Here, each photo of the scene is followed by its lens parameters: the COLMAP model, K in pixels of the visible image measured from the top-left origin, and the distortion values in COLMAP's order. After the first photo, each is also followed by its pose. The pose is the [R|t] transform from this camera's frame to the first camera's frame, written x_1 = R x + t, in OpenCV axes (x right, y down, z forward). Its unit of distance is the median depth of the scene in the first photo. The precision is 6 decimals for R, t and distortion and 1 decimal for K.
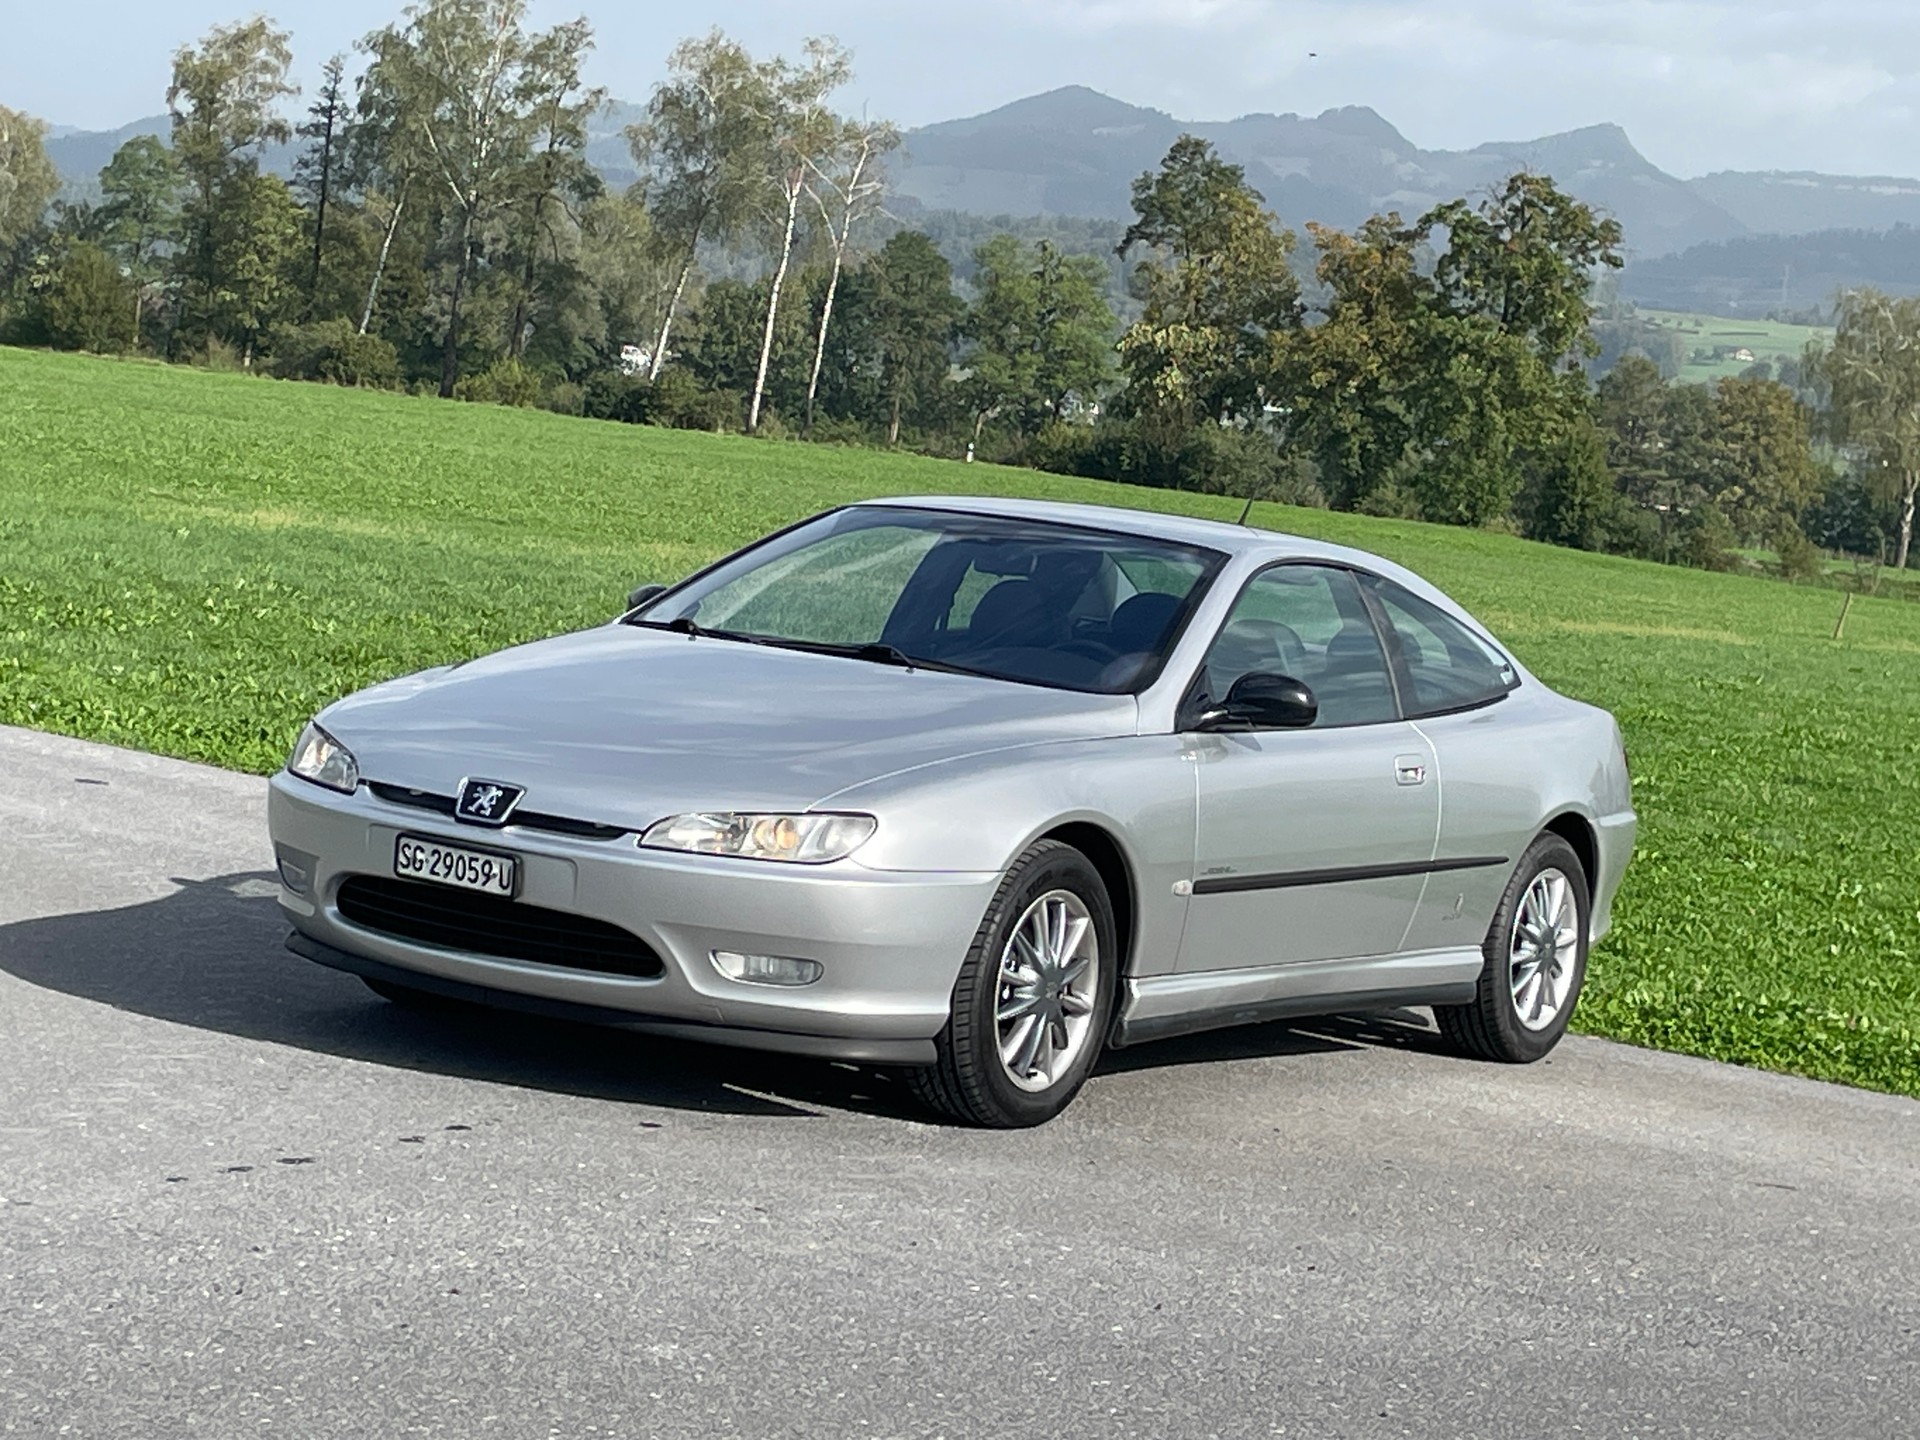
lens RADIAL K [[4168.8, 0, 989.6], [0, 4168.8, 726.9], [0, 0, 1]] dist [0.104770, 0.000000]
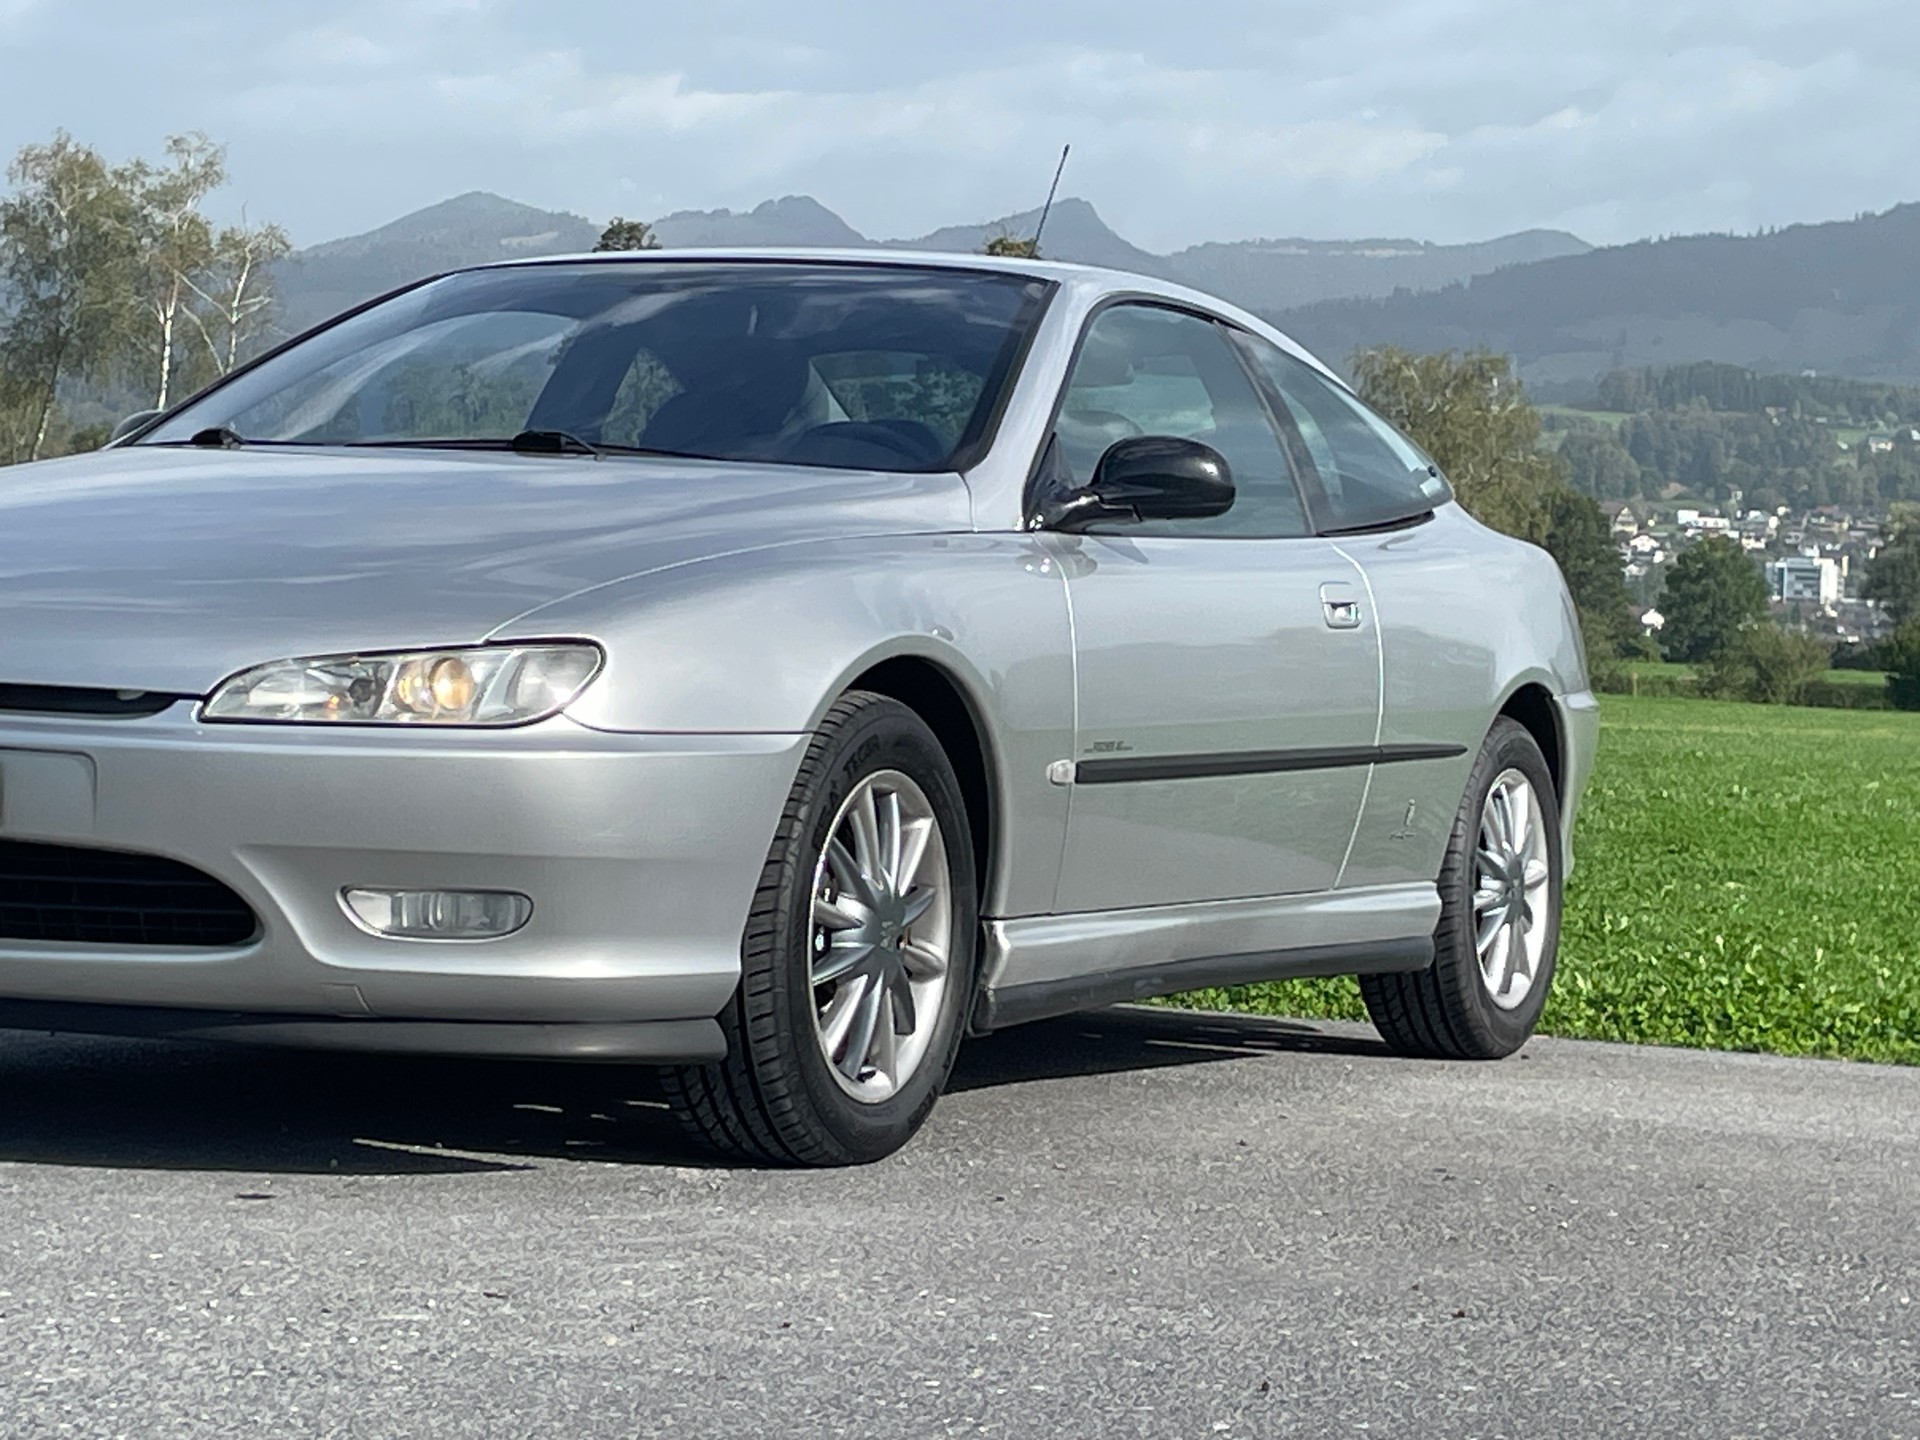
lens RADIAL K [[4781.8, 0, 1029.7], [0, 4781.8, 705.2], [0, 0, 1]] dist [0.068226, 0.000000]
pose [[0.989318, -0.076197, 0.124276, -0.049634], [0.080919, 0.996161, -0.033390, 0.055267], [-0.121254, 0.043090, 0.991686, 0.304205]]
